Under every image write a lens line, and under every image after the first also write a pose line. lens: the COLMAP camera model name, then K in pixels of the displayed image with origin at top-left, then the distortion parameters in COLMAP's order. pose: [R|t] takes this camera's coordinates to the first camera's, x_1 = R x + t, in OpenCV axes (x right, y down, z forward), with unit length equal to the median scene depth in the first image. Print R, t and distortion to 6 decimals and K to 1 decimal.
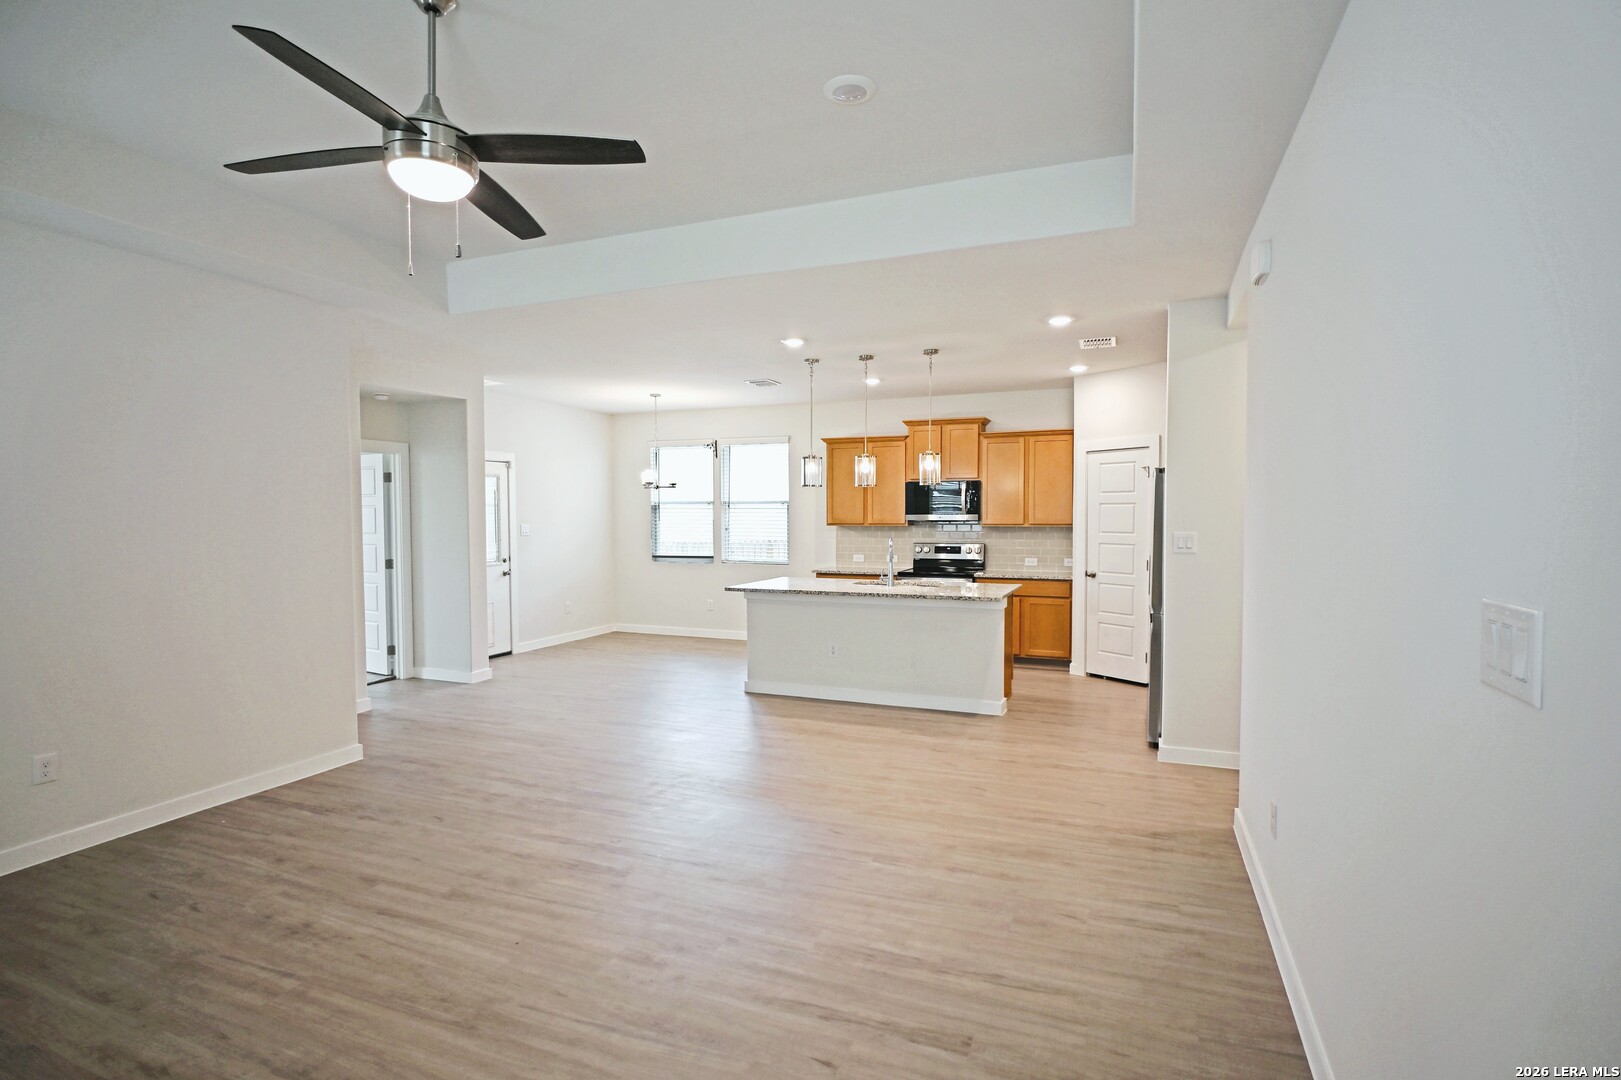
lens RADIAL K [[786.6, 0, 814.8], [0, 786.6, 539.5], [0, 0, 1]] dist [-0.001479, 0.000195]
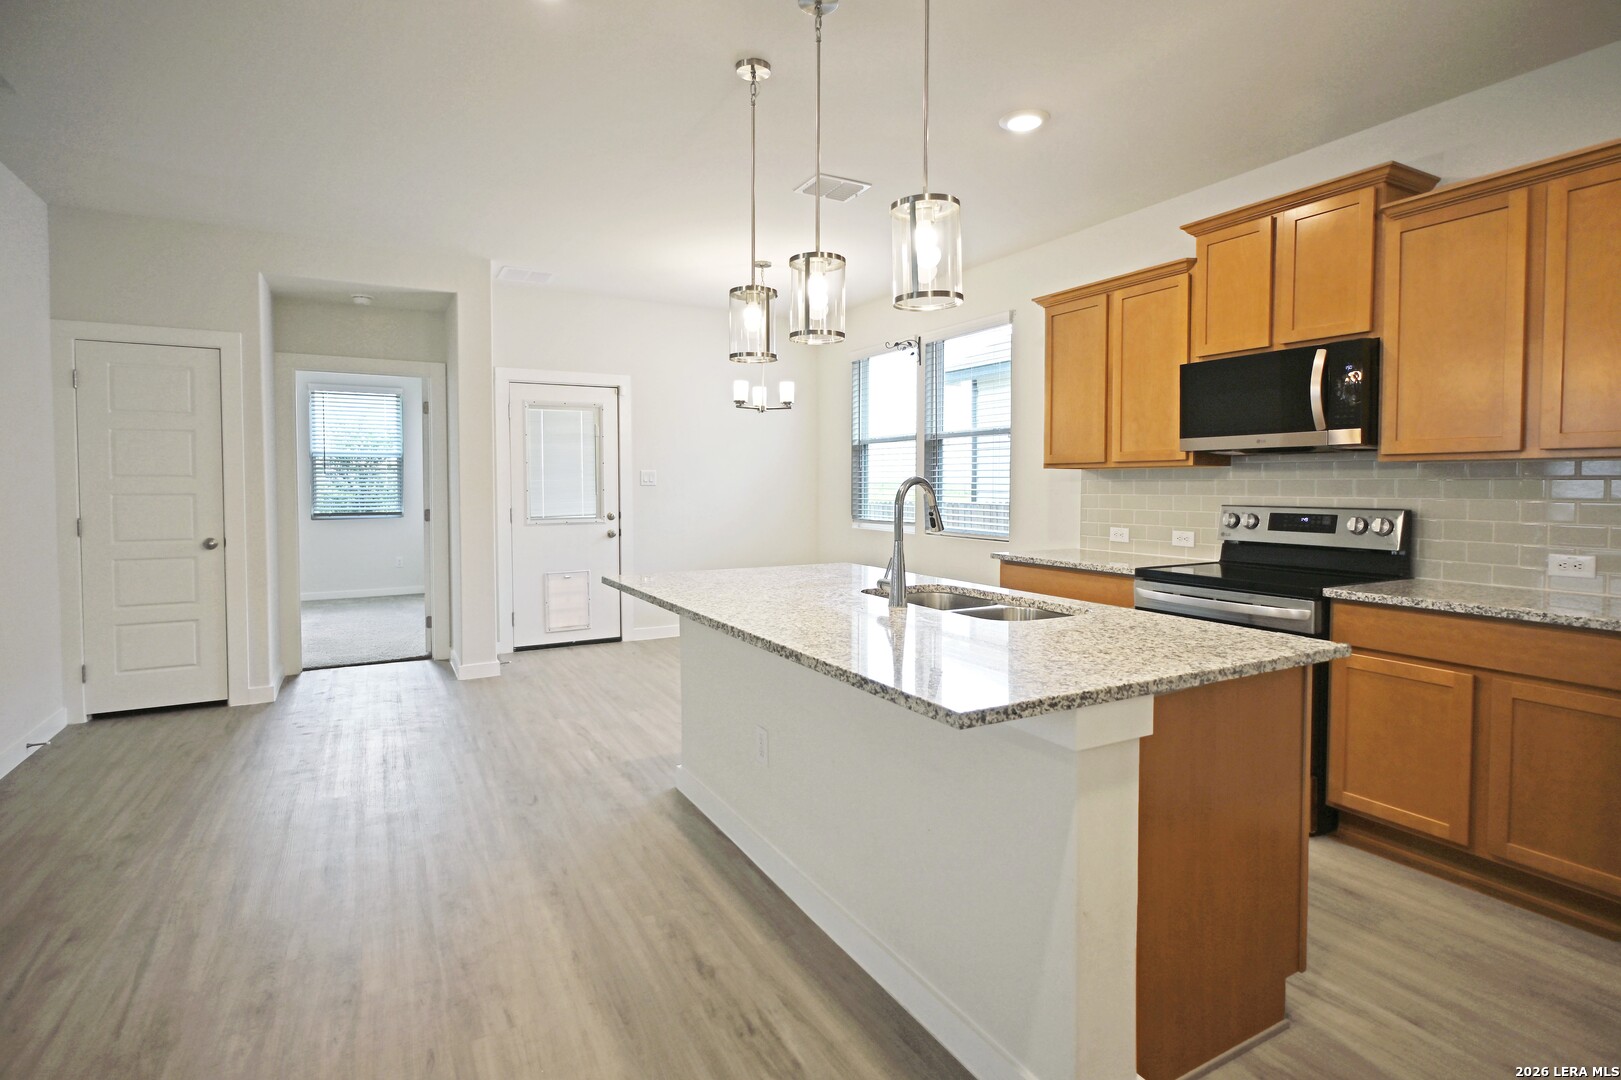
lens RADIAL K [[783.8, 0, 816.0], [0, 783.8, 518.5], [0, 0, 1]] dist [0.014872, -0.000343]
pose [[0.790113, 0.028713, -0.612289, 0.312911], [-0.022153, 0.999587, 0.018289, 0.013011], [0.612561, -0.000886, 0.790423, 0.728840]]
